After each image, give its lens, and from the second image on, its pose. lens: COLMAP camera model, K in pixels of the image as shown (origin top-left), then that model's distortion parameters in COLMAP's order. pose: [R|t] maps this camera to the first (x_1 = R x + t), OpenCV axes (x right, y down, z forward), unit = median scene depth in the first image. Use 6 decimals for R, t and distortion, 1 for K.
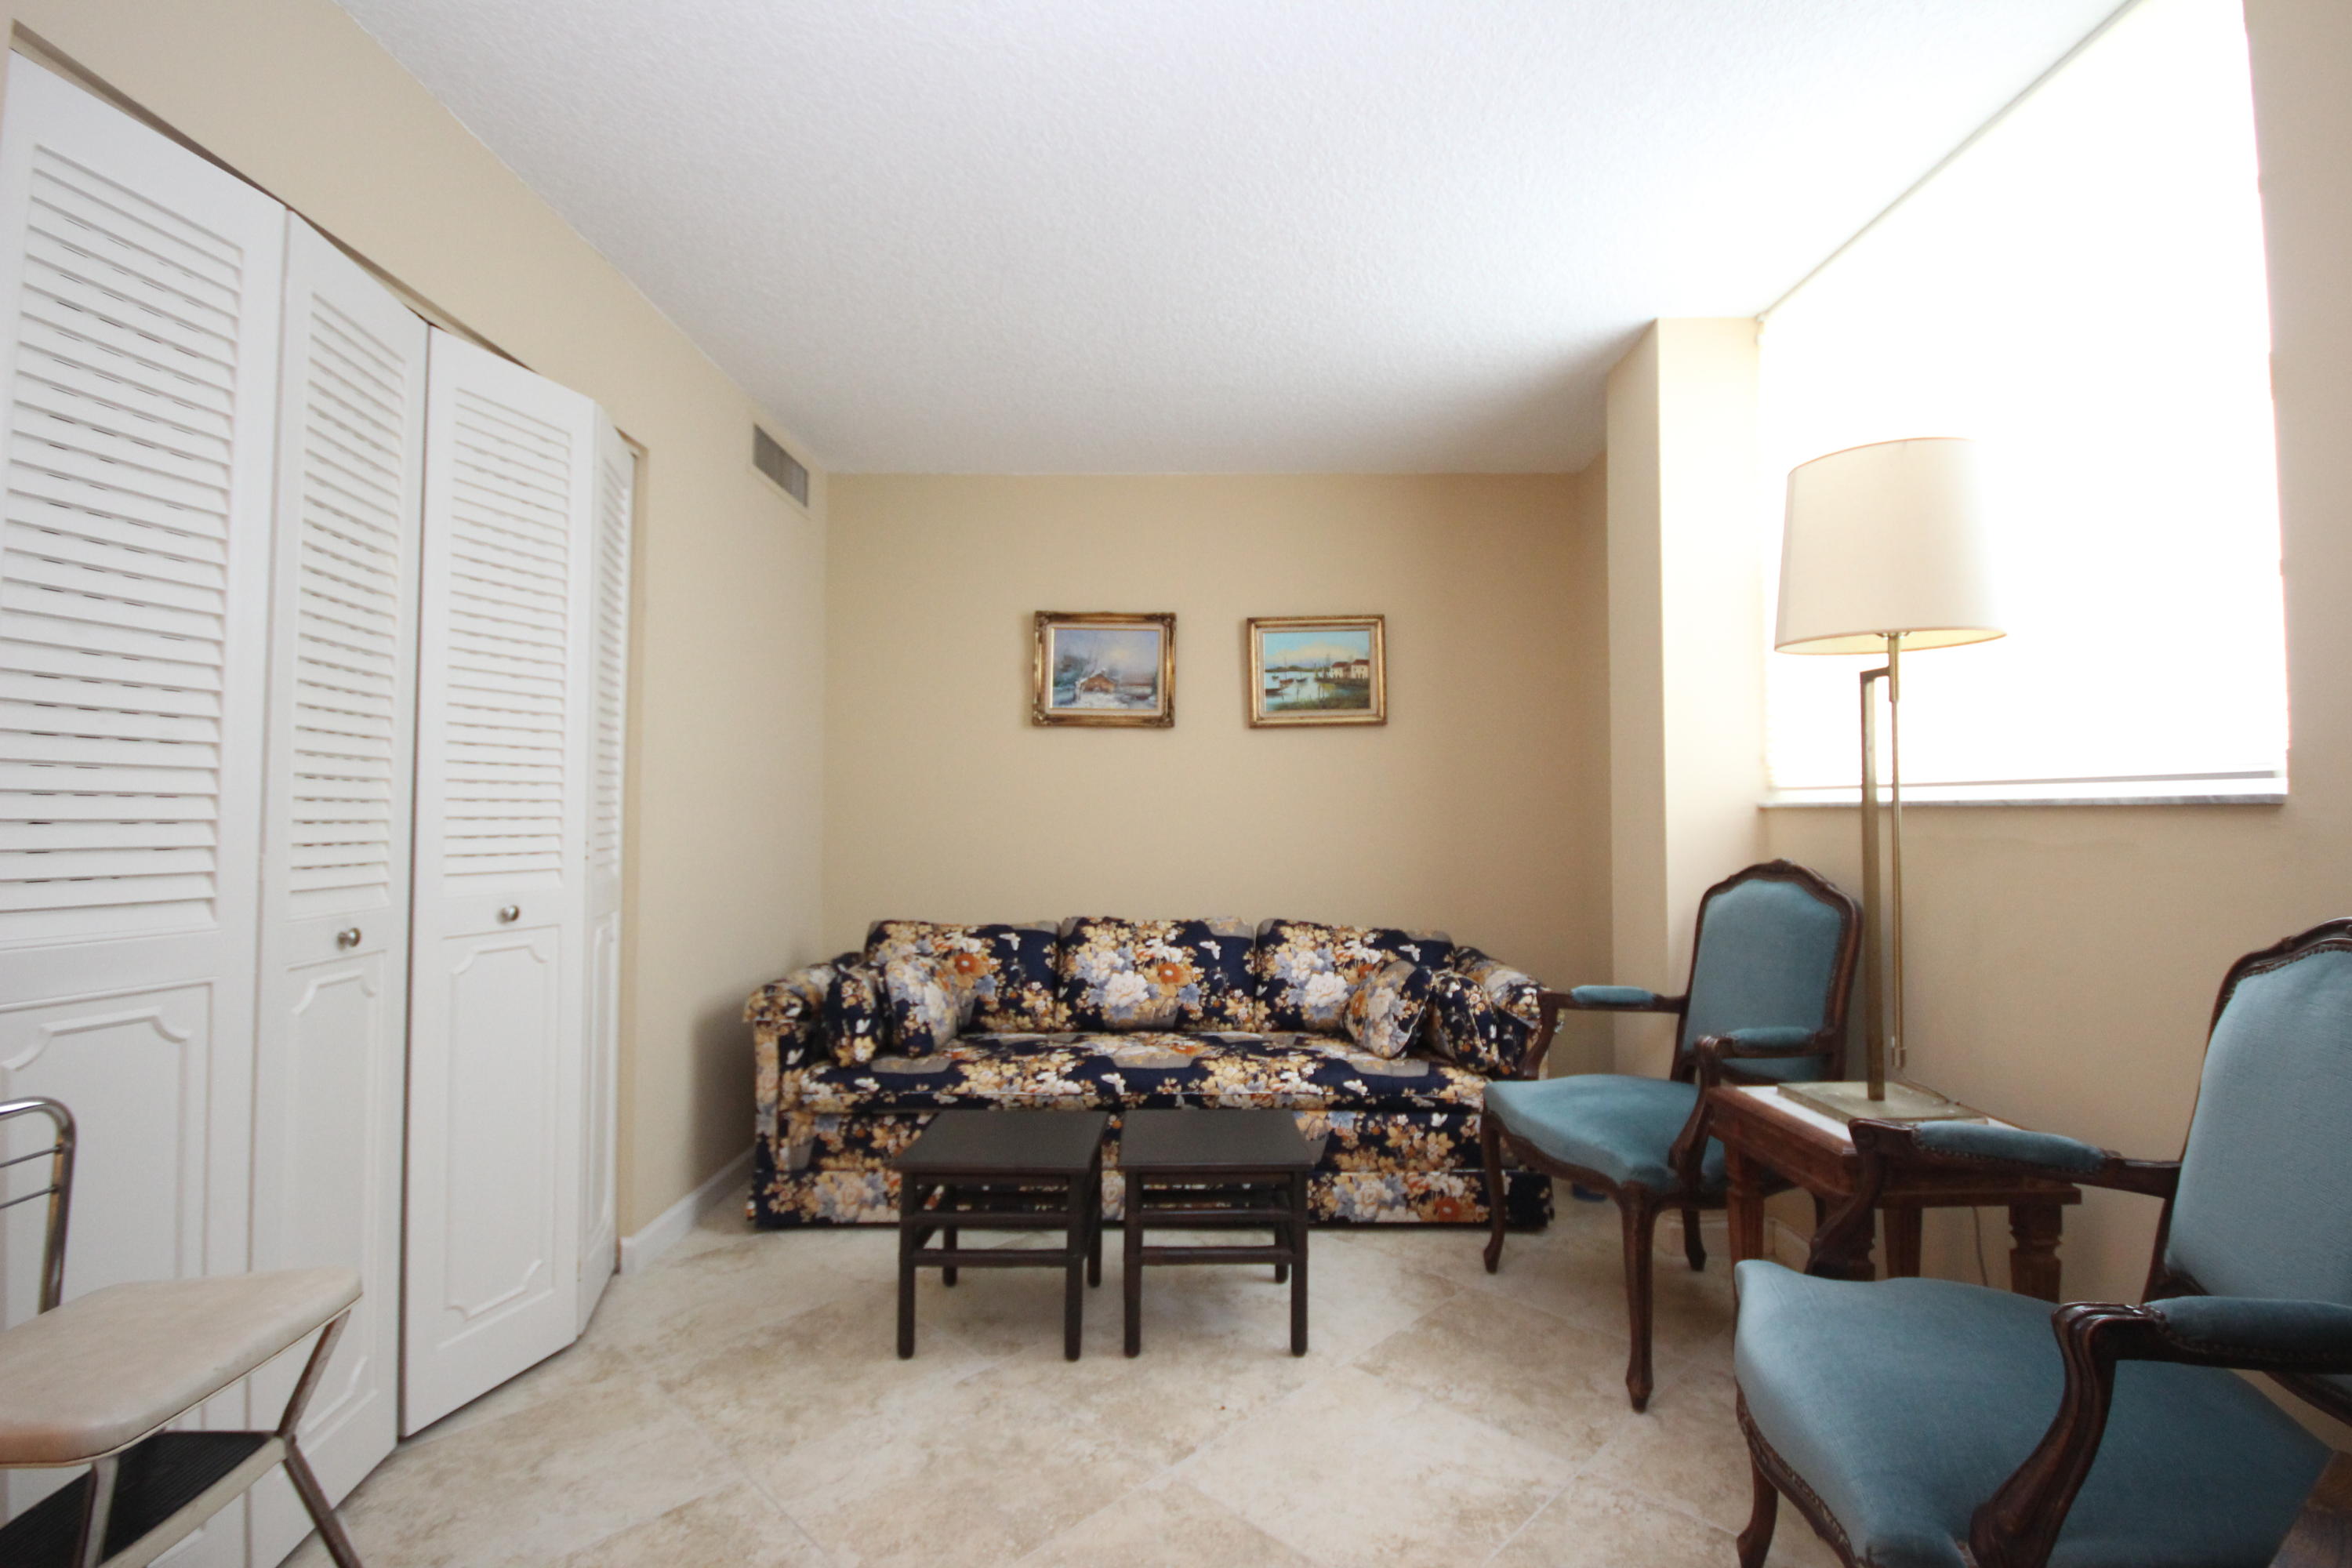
lens RADIAL K [[1077.4, 0, 1219.6], [0, 1077.4, 793.1], [0, 0, 1]] dist [-0.000599, 0.000239]
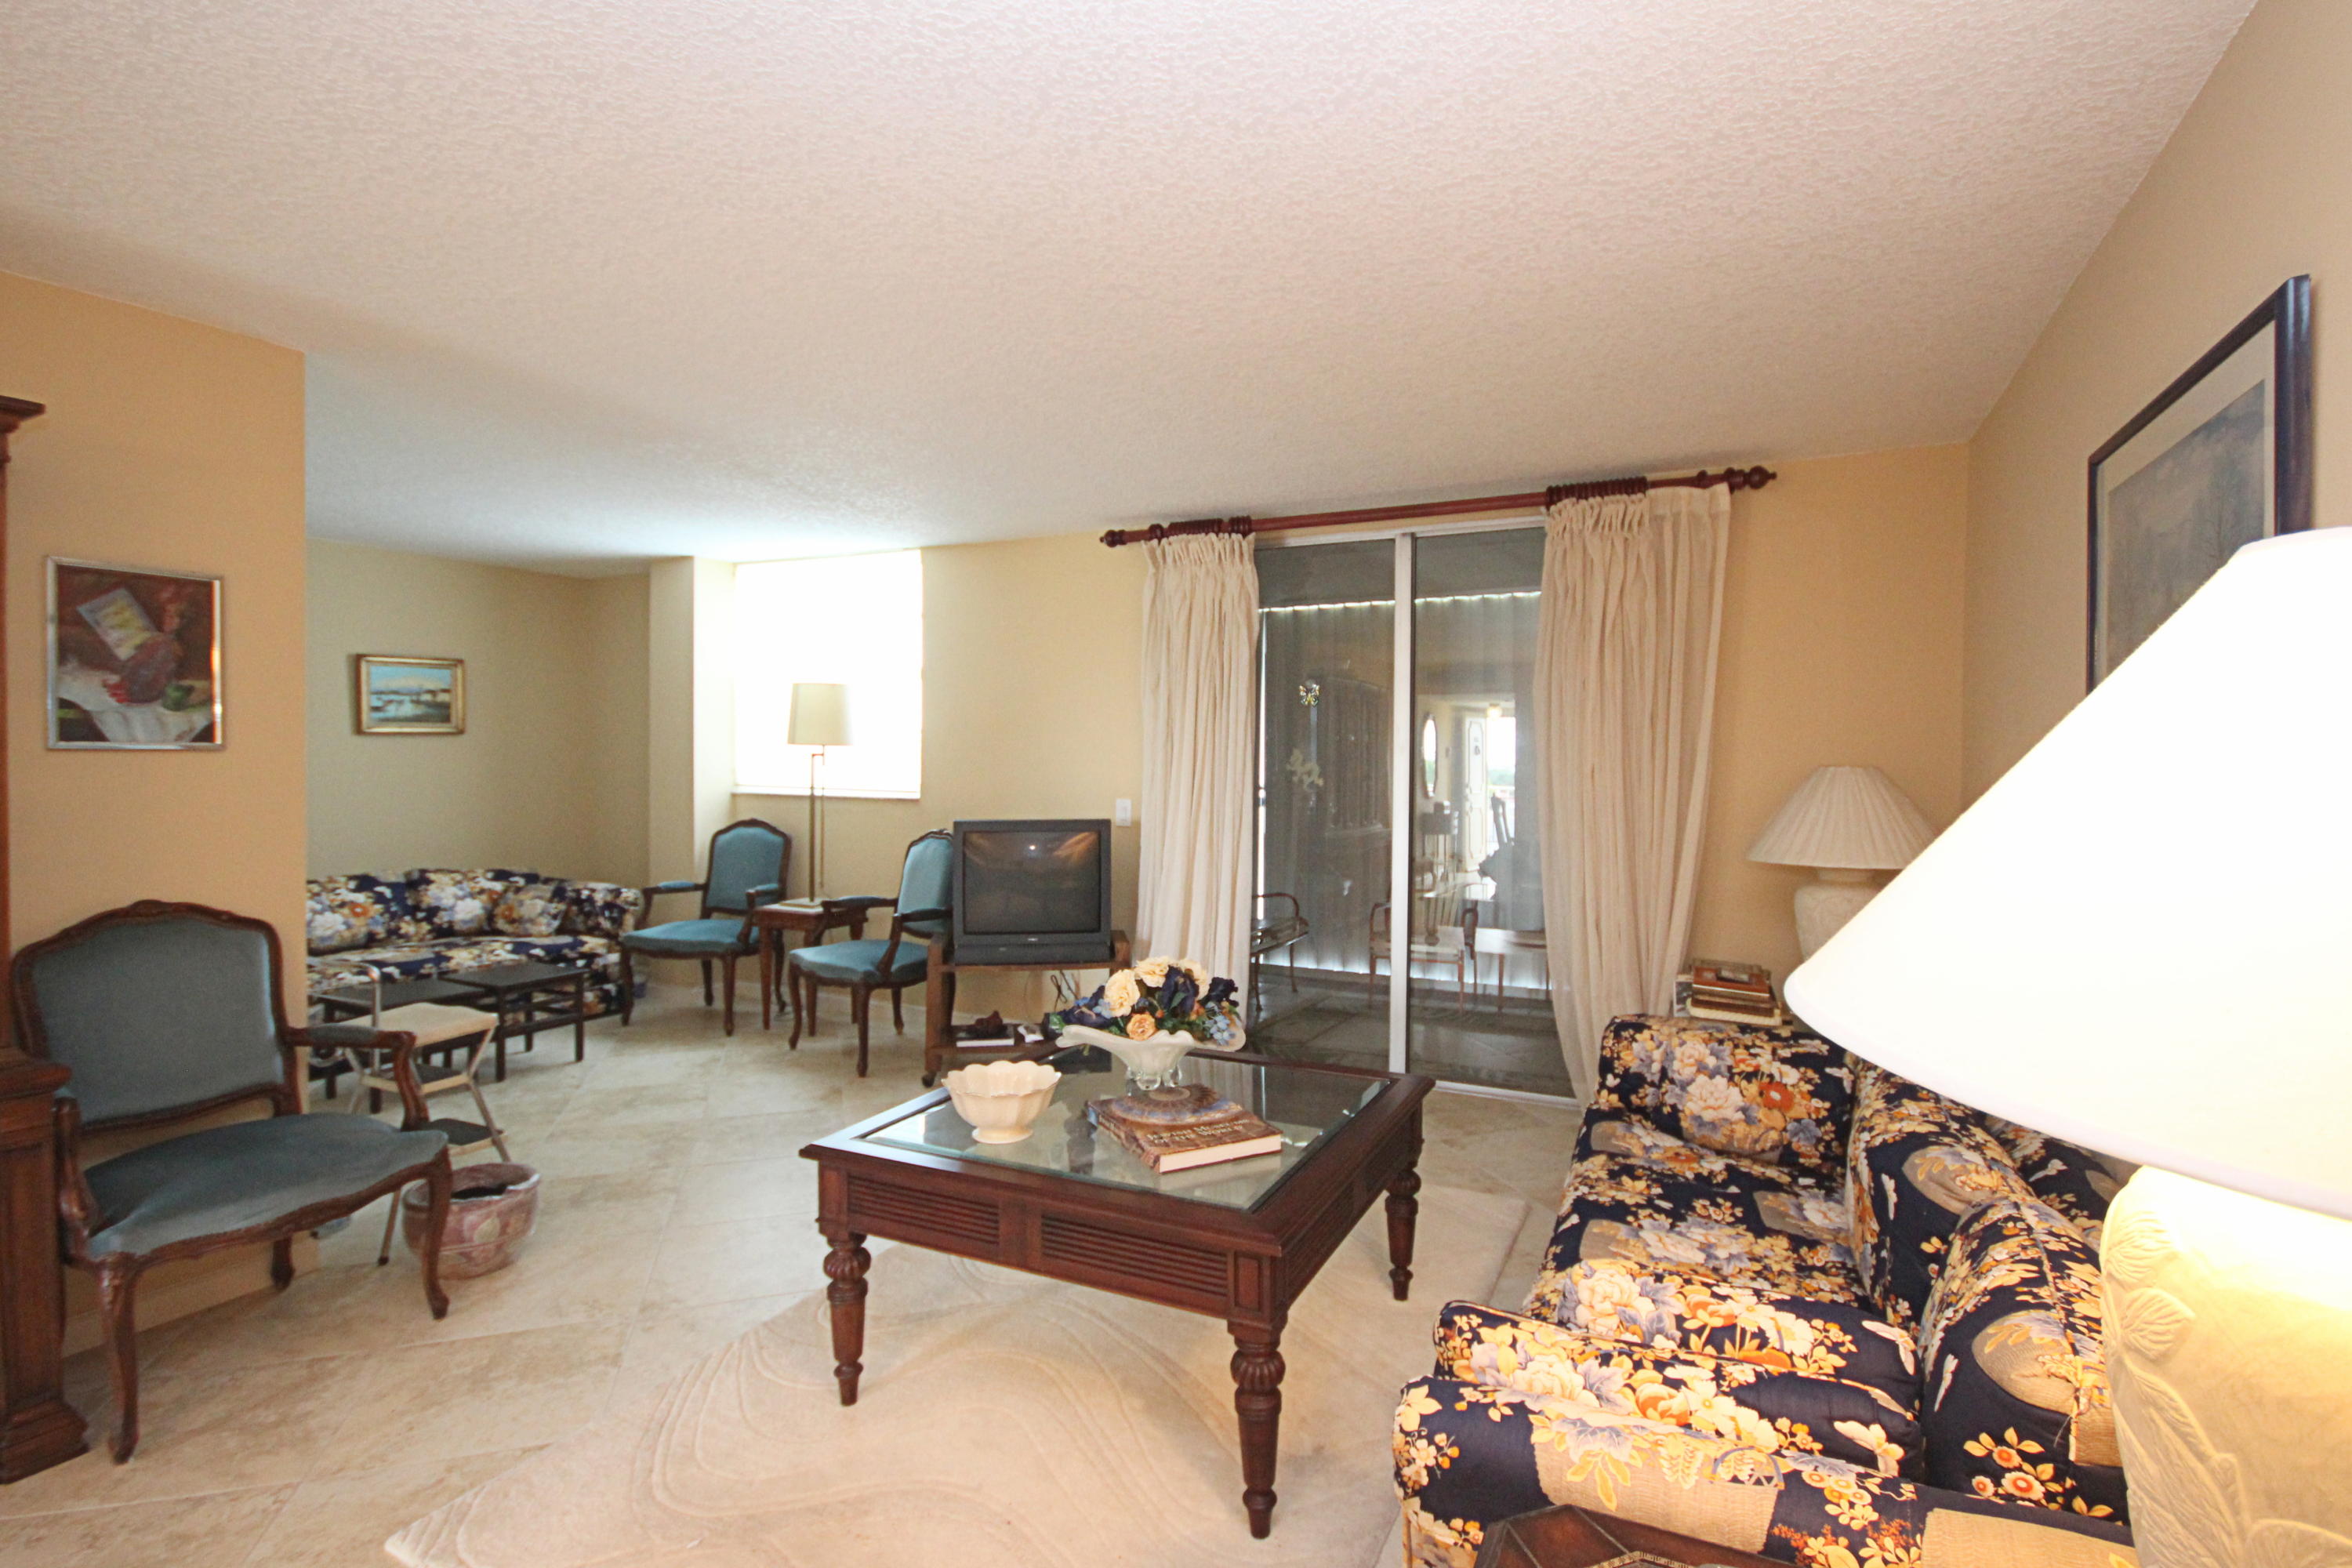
lens RADIAL K [[1129.5, 0, 1181.1], [0, 1129.5, 777.5], [0, 0, 1]] dist [0.018940, -0.018927]
pose [[0.488790, -0.014604, 0.872279, -0.854411], [-0.027236, 0.999117, 0.031989, -0.095001], [-0.871976, -0.039394, 0.487961, -0.734445]]
